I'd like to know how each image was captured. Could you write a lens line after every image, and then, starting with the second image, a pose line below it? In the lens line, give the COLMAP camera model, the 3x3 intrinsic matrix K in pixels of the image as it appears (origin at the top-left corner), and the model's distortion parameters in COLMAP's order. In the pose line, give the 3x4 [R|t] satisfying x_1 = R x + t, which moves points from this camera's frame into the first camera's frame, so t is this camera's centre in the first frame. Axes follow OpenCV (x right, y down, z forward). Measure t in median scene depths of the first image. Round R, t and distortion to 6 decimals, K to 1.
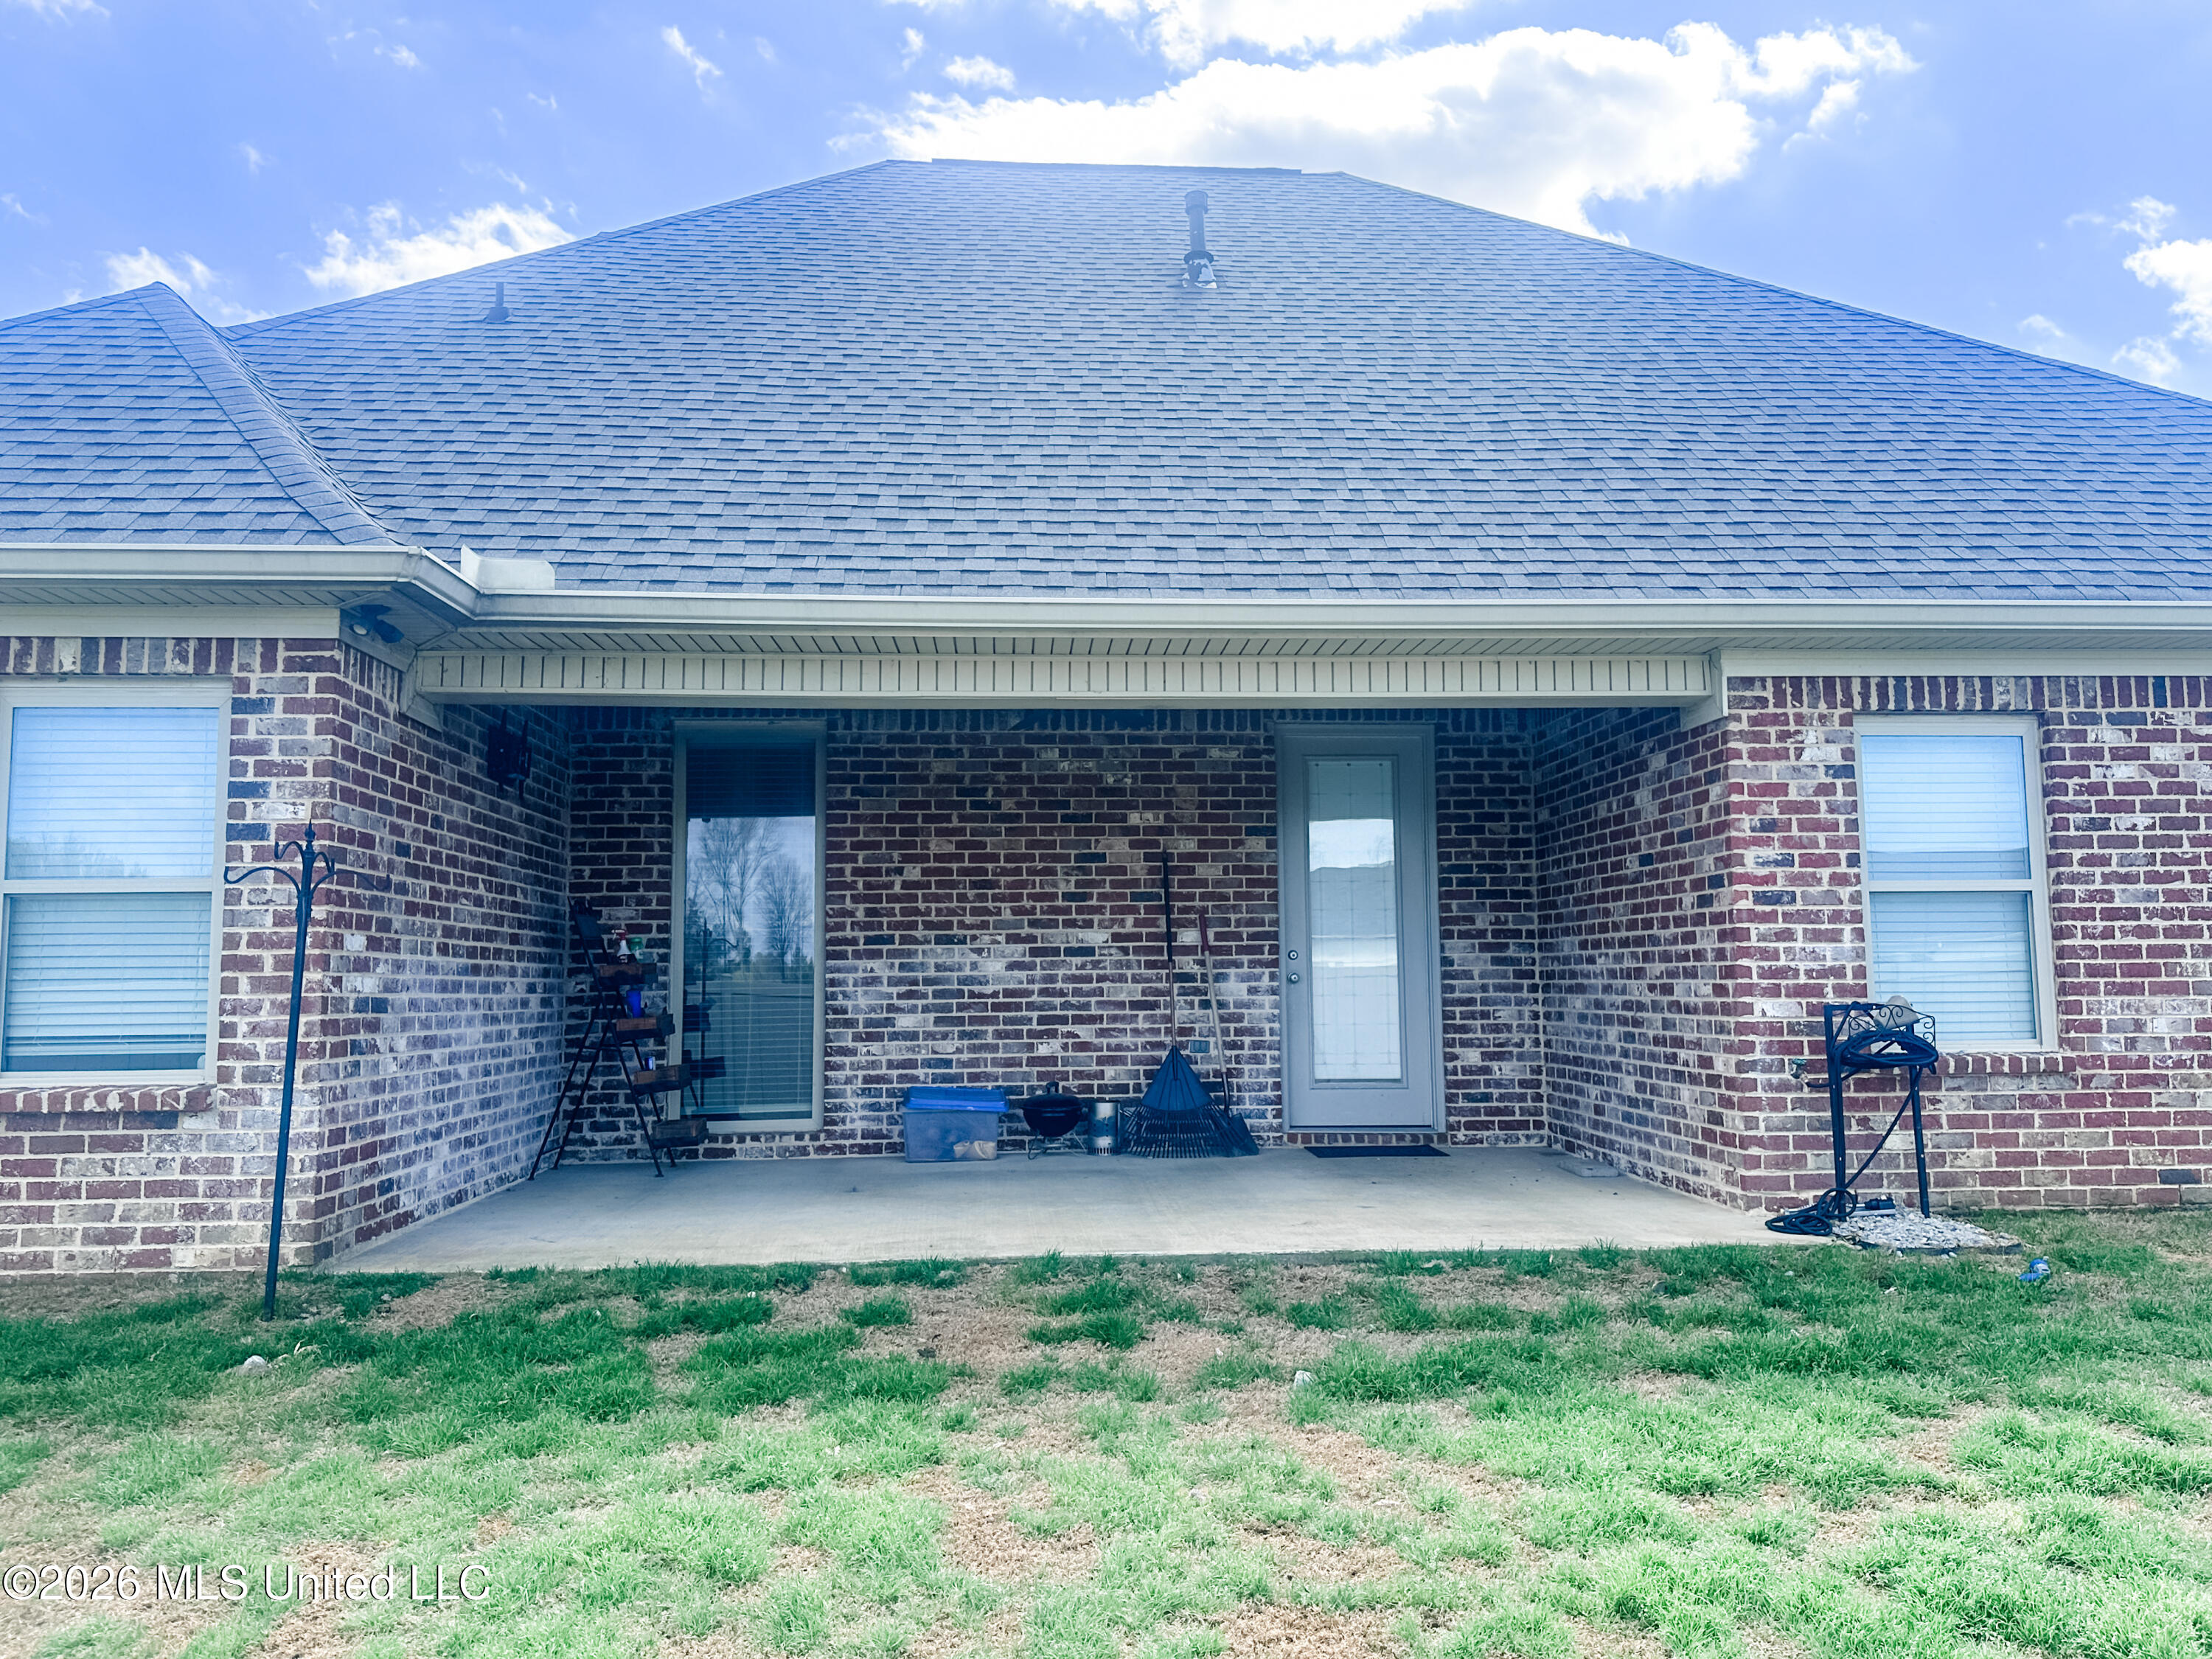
lens RADIAL K [[1683.1, 0, 1106.0], [0, 1683.1, 829.5], [0, 0, 1]] dist [0.061157, -0.077950]
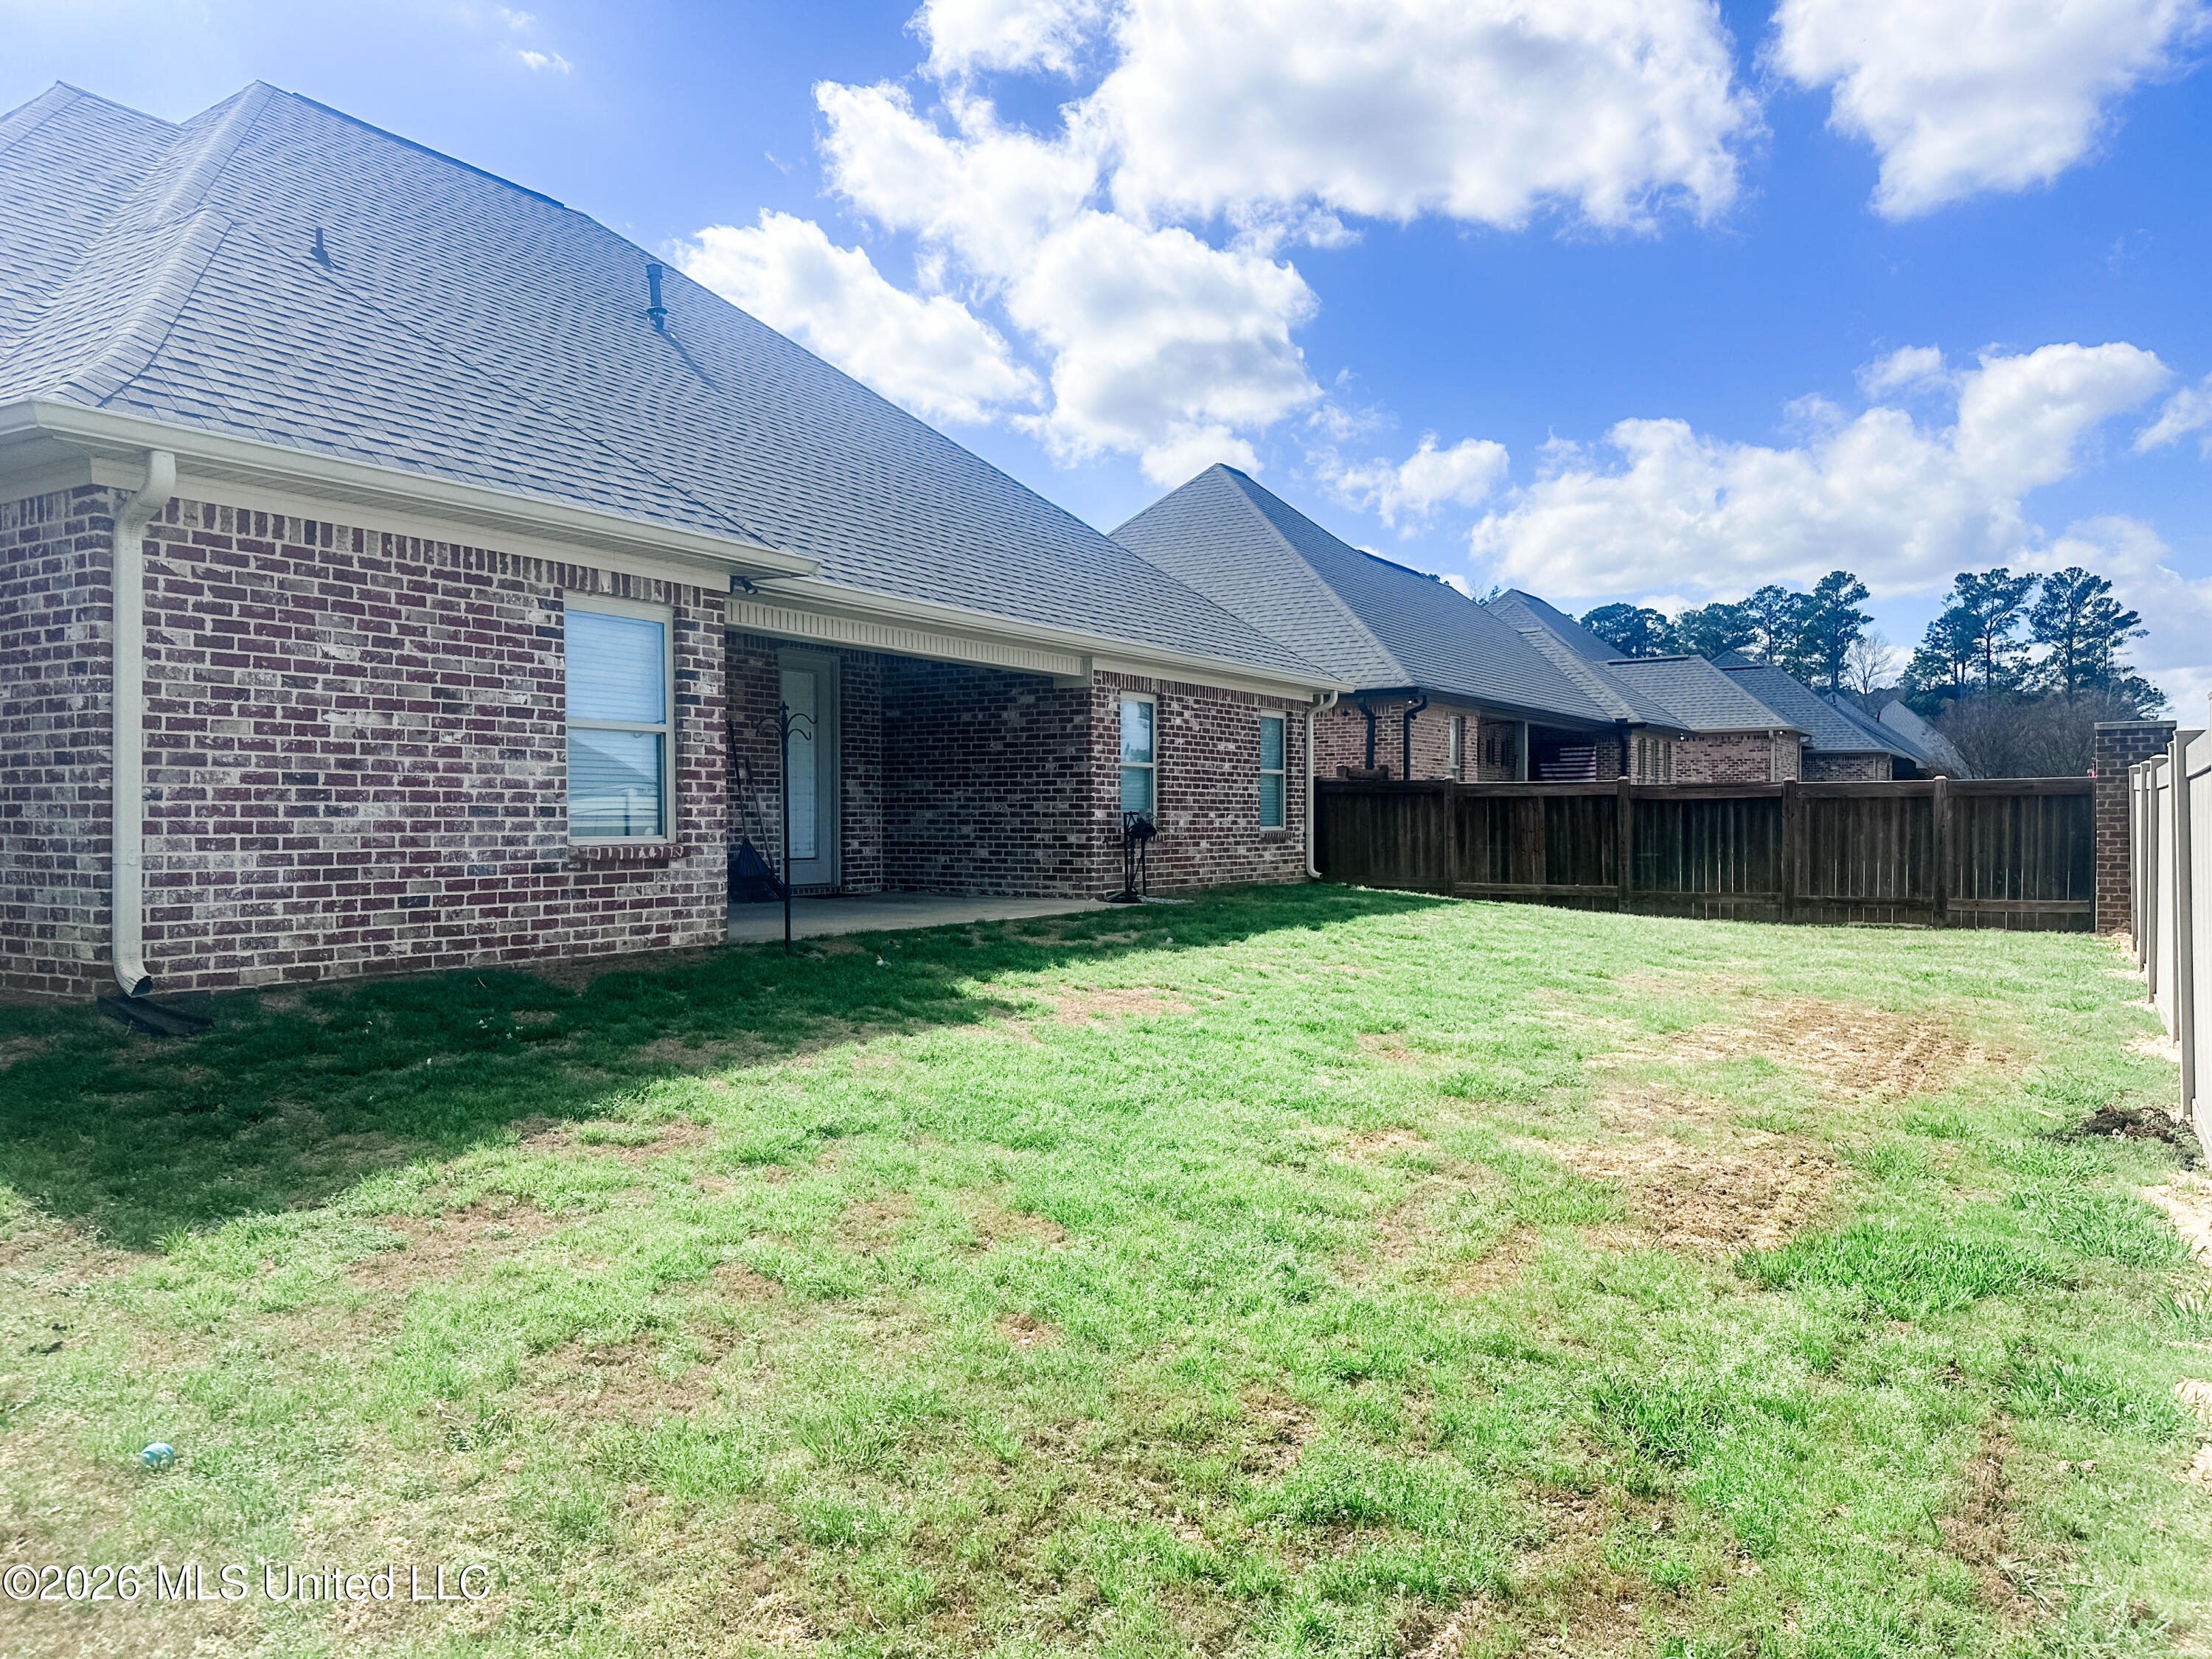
lens RADIAL K [[1545.8, 0, 1106.0], [0, 1545.8, 829.5], [0, 0, 1]] dist [-0.002703, -0.002896]
pose [[0.573725, 0.003636, 0.819040, -1.487848], [-0.079741, 0.995488, 0.051438, 0.018108], [-0.815157, -0.094822, 0.571426, -0.249715]]
